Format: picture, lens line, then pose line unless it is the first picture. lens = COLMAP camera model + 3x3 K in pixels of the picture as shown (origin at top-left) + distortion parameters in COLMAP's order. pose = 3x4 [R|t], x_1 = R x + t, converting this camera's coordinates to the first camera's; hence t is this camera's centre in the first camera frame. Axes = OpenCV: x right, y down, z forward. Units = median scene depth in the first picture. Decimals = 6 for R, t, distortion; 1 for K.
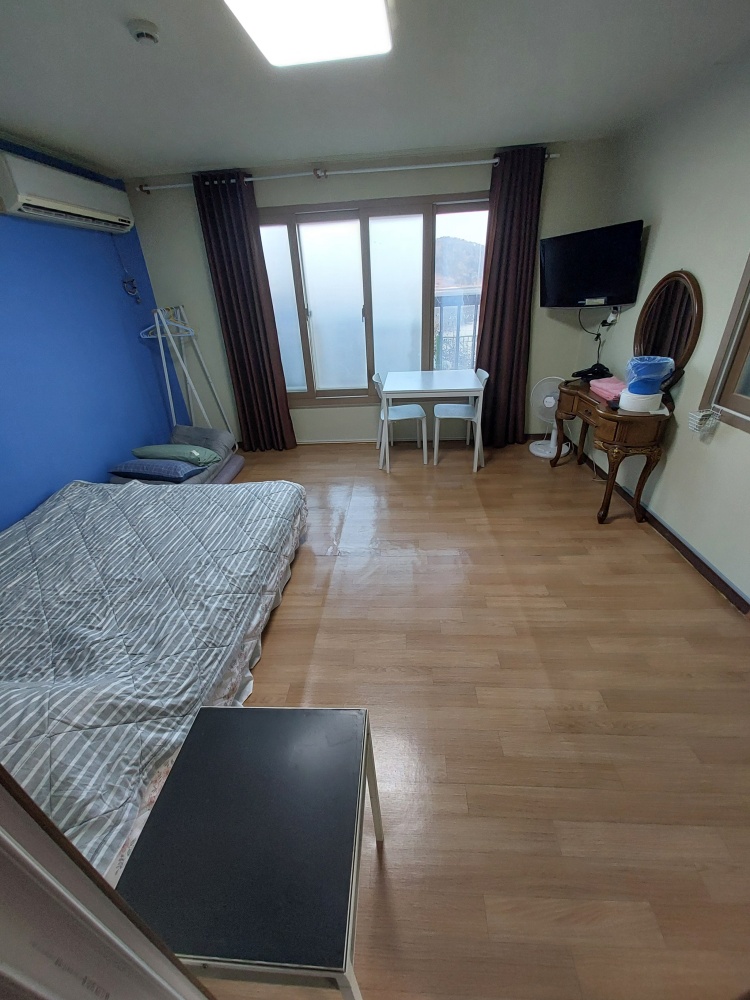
lens RADIAL K [[400.9, 0, 377.3], [0, 400.9, 485.0], [0, 0, 1]] dist [0.000220, -0.000546]
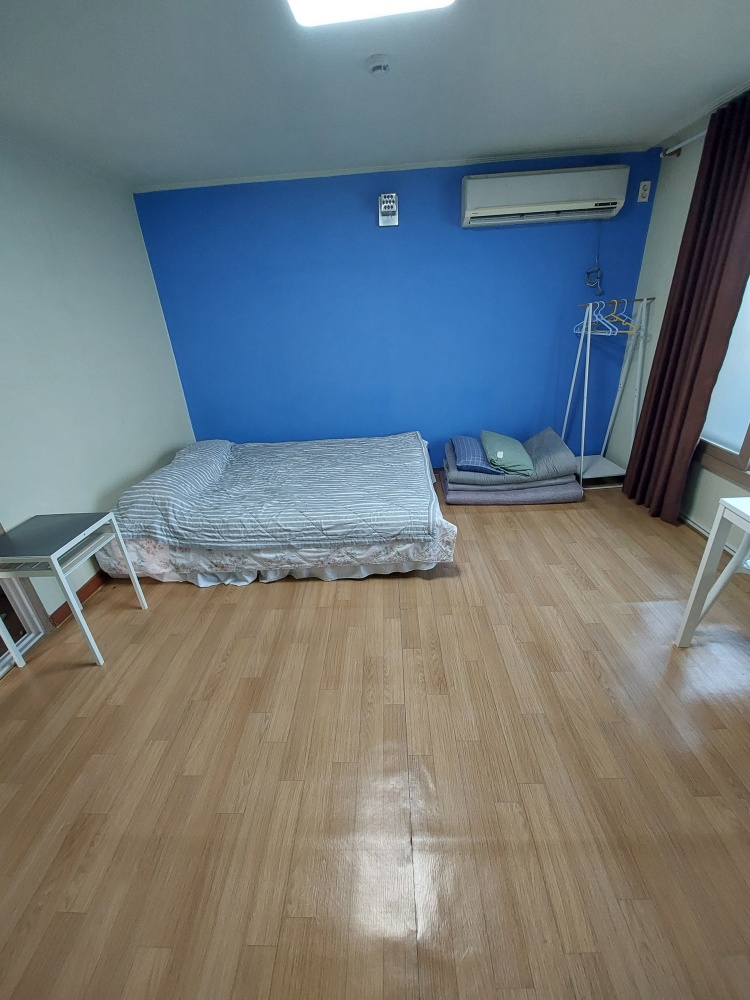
lens RADIAL K [[400.9, 0, 377.3], [0, 400.9, 485.0], [0, 0, 1]] dist [0.000220, -0.000546]
pose [[0.037682, 0.455057, -0.889665, 1.046126], [-0.394615, 0.824715, 0.405122, -0.714059], [0.918073, 0.335809, 0.210650, 1.316793]]
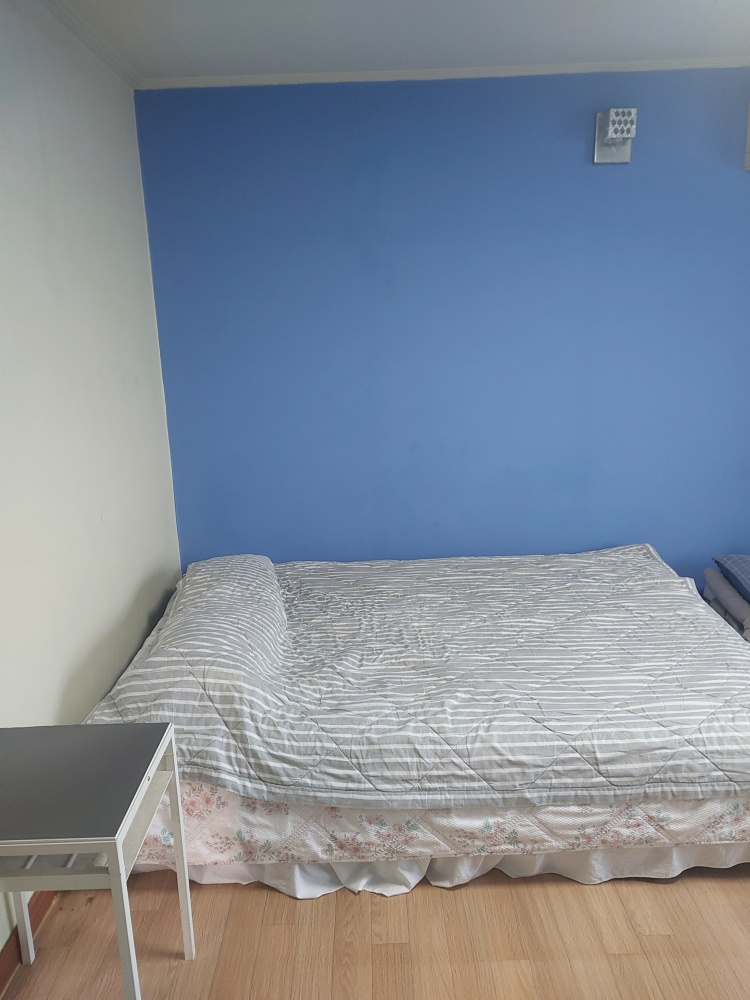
lens RADIAL K [[772.3, 0, 376.2], [0, 772.3, 495.2], [0, 0, 1]] dist [0.010173, 0.004348]
pose [[0.072738, 0.284422, -0.955936, 0.841973], [-0.422054, 0.877202, 0.228882, -0.378734], [0.903648, 0.386808, 0.183848, 0.663335]]
